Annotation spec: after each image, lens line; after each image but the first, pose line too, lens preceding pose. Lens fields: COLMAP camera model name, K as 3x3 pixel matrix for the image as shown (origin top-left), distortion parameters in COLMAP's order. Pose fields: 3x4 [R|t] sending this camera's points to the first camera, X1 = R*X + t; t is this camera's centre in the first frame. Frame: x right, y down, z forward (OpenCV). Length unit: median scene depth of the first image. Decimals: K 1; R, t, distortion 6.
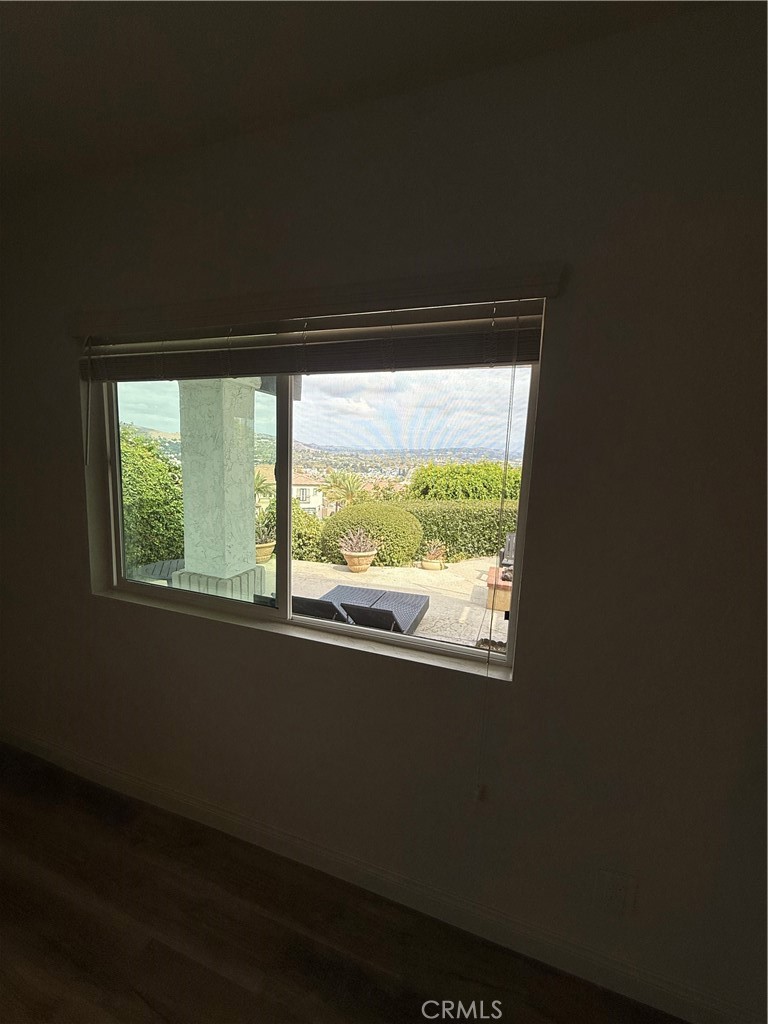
lens RADIAL K [[406.4, 0, 384.9], [0, 406.4, 510.0], [0, 0, 1]] dist [-0.000651, 0.000168]
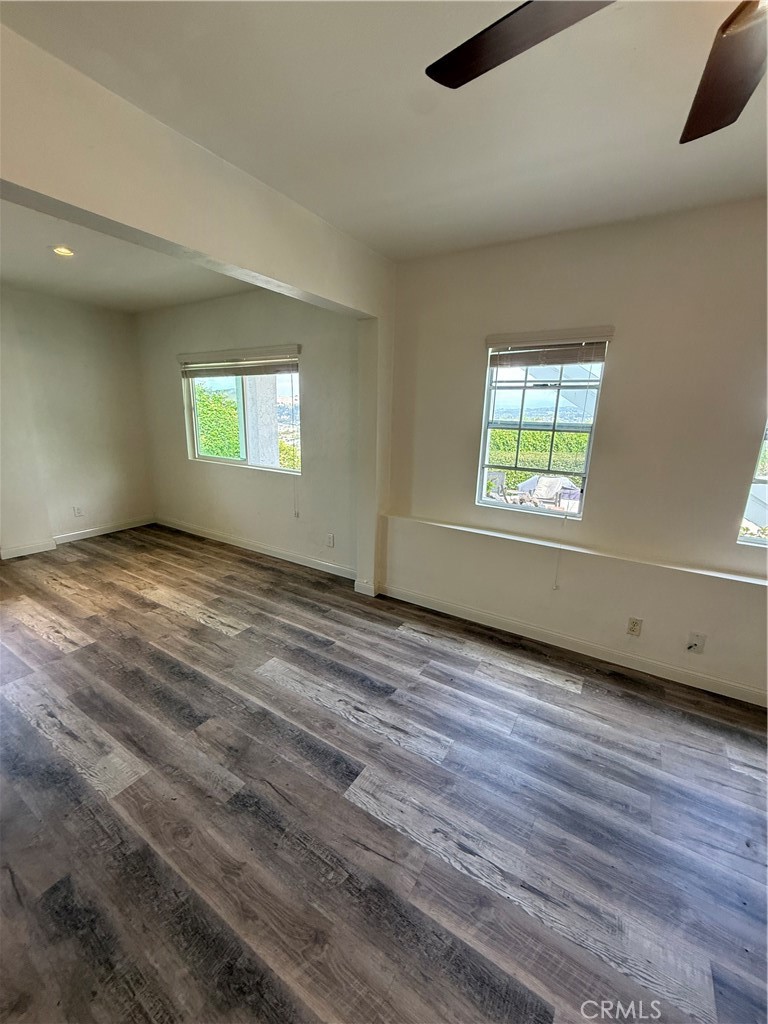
lens RADIAL K [[406.4, 0, 384.9], [0, 406.4, 510.0], [0, 0, 1]] dist [-0.000651, 0.000168]
pose [[0.974428, 0.038289, -0.221413, 1.132003], [-0.017984, 0.995503, 0.093007, 0.267669], [0.223978, -0.086647, 0.970735, -1.326536]]
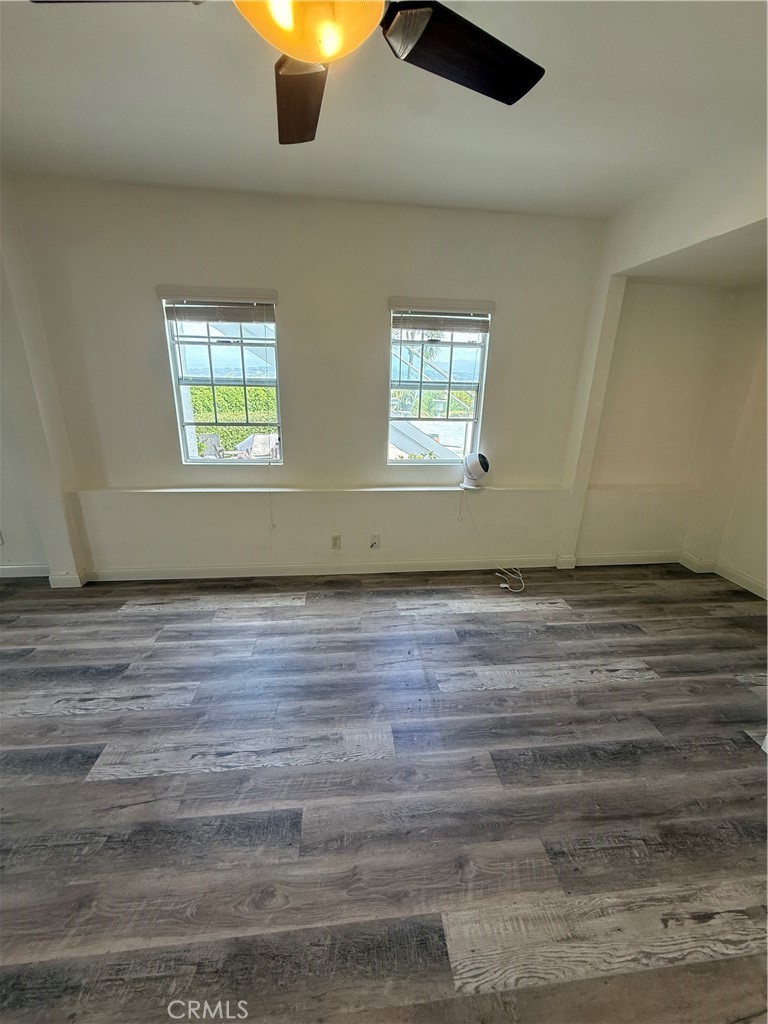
lens RADIAL K [[406.4, 0, 384.9], [0, 406.4, 510.0], [0, 0, 1]] dist [-0.000651, 0.000168]
pose [[0.906066, -0.149694, 0.395772, 1.187103], [0.073690, 0.976861, 0.200778, 0.305383], [-0.416670, -0.152753, 0.896132, -1.470540]]
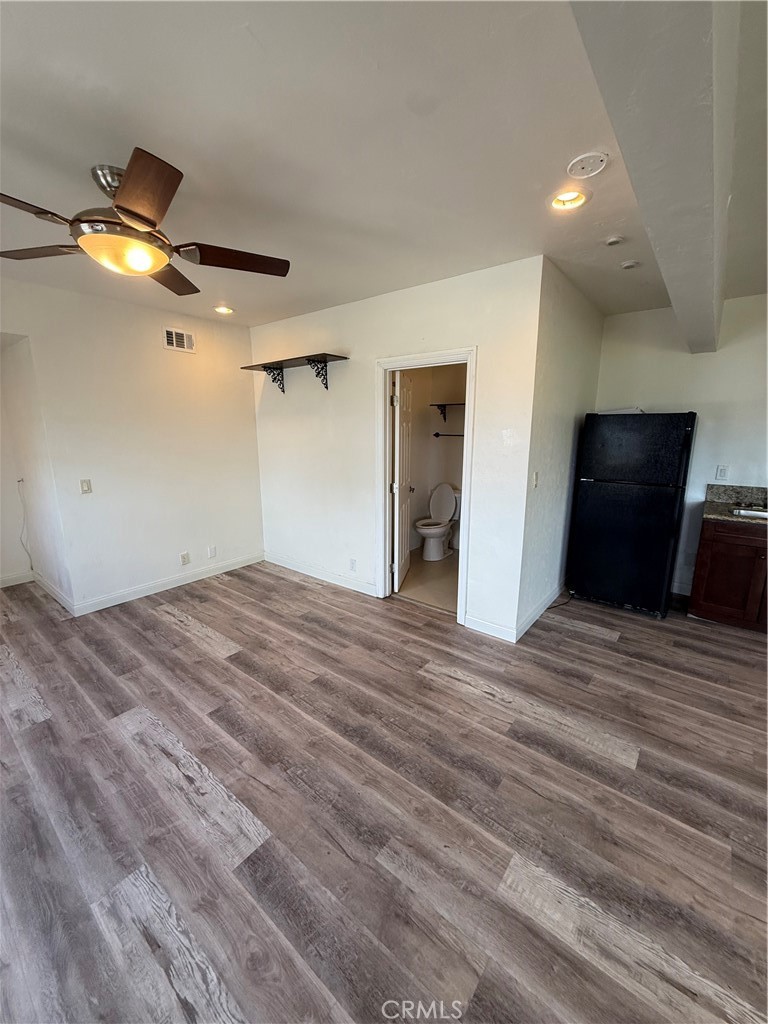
lens RADIAL K [[406.4, 0, 384.9], [0, 406.4, 510.0], [0, 0, 1]] dist [-0.000651, 0.000168]
pose [[-0.939815, -0.107732, 0.324256, 0.417995], [0.011161, 0.938807, 0.344262, 0.042846], [-0.341502, 0.327161, -0.881103, -0.042145]]
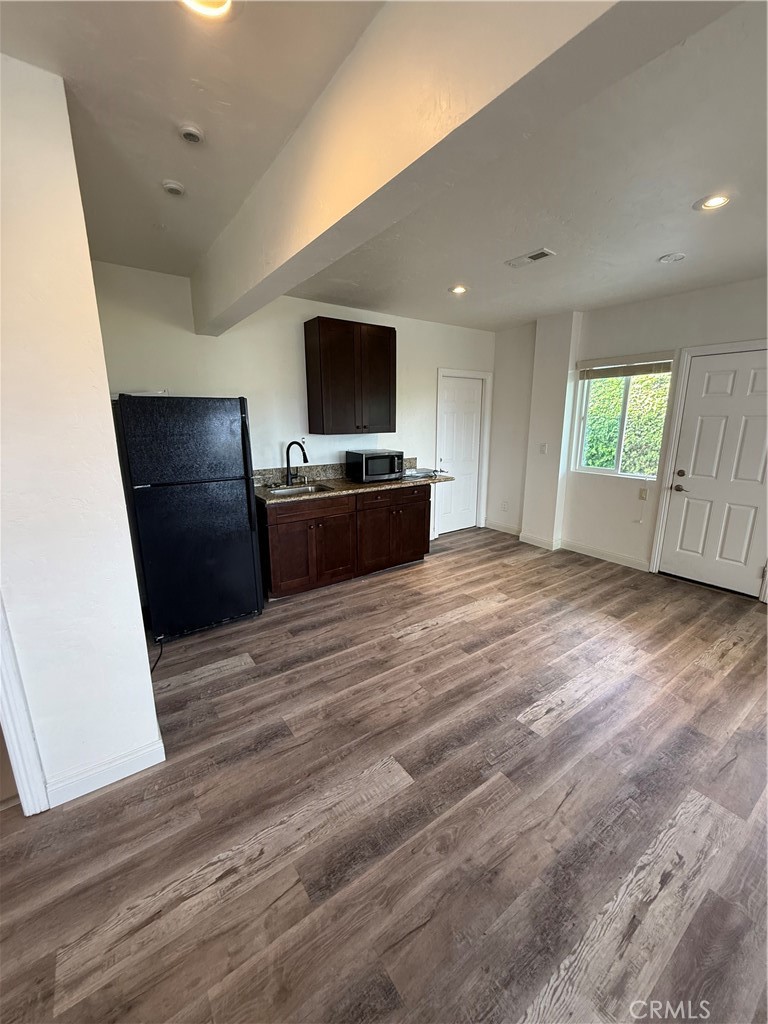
lens RADIAL K [[406.4, 0, 384.9], [0, 406.4, 510.0], [0, 0, 1]] dist [-0.000651, 0.000168]
pose [[-0.584642, 0.143833, -0.798440, 0.804416], [-0.135394, 0.953059, 0.270826, 0.167451], [0.799914, 0.266440, -0.537724, -0.673385]]
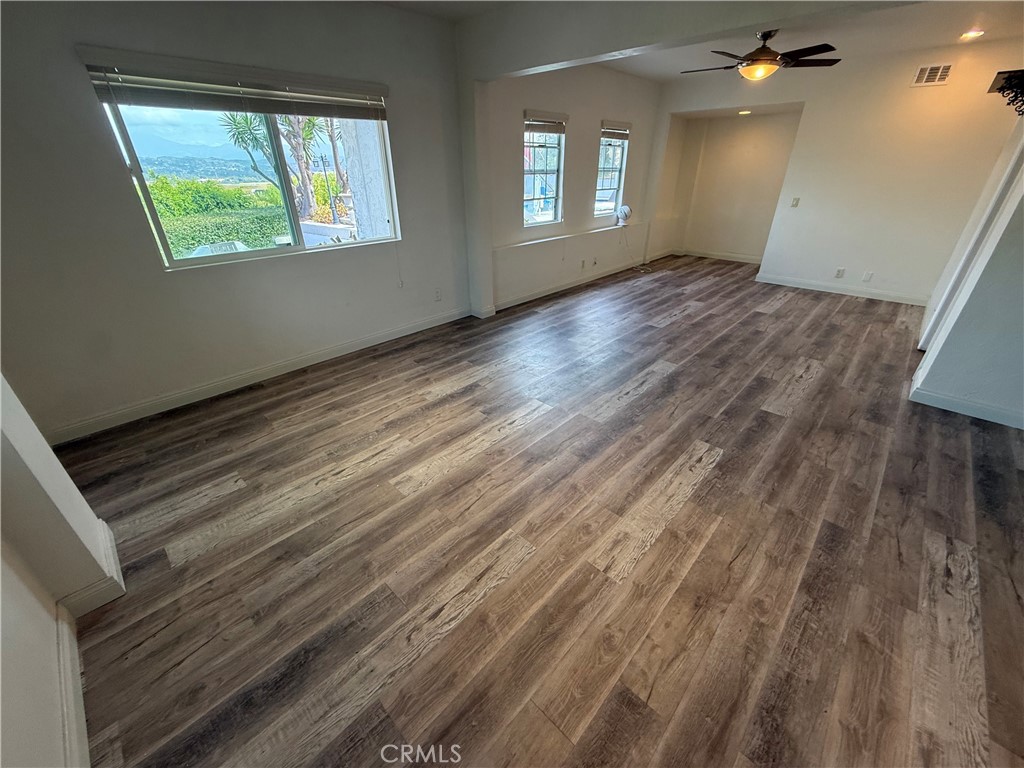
lens RADIAL K [[406.4, 0, 511.1], [0, 406.4, 382.5], [0, 0, 1]] dist [-0.000651, 0.000168]
pose [[0.420762, -0.461592, 0.780956, -1.520242], [0.150507, 0.884459, 0.441679, 0.103287], [-0.894599, -0.068302, 0.441620, -0.789911]]
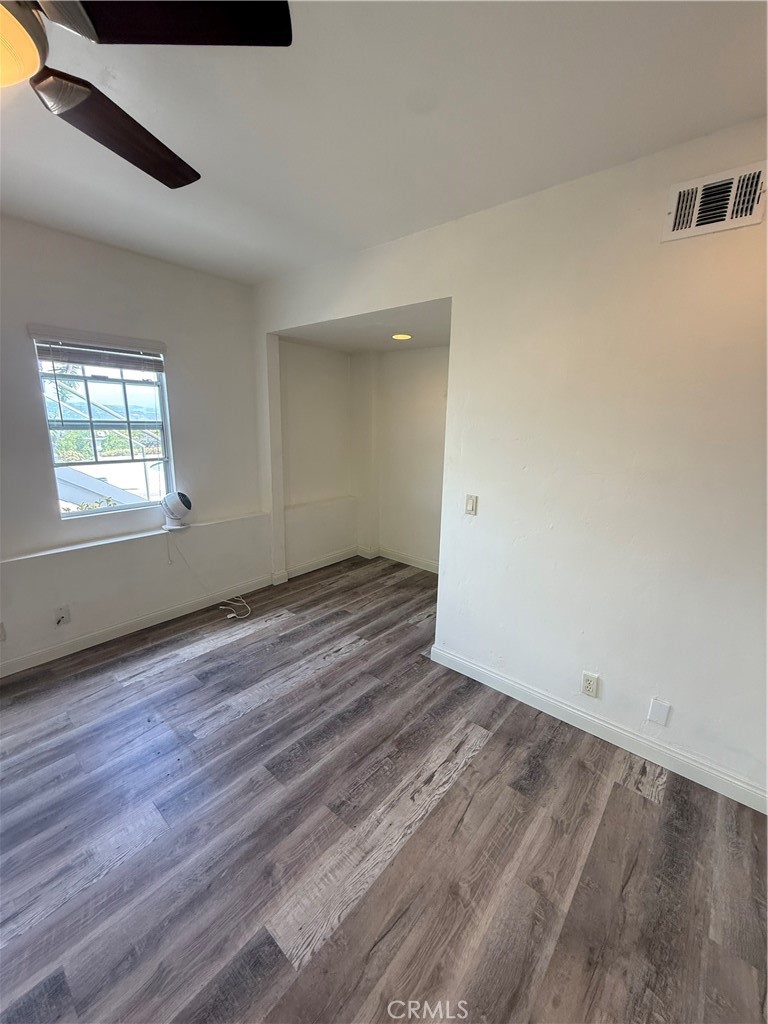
lens RADIAL K [[406.4, 0, 384.9], [0, 406.4, 510.0], [0, 0, 1]] dist [-0.000651, 0.000168]
pose [[0.371644, -0.235298, 0.898062, 1.052875], [0.125968, 0.971183, 0.202327, 0.285250], [-0.919790, 0.037933, 0.390574, -1.502198]]
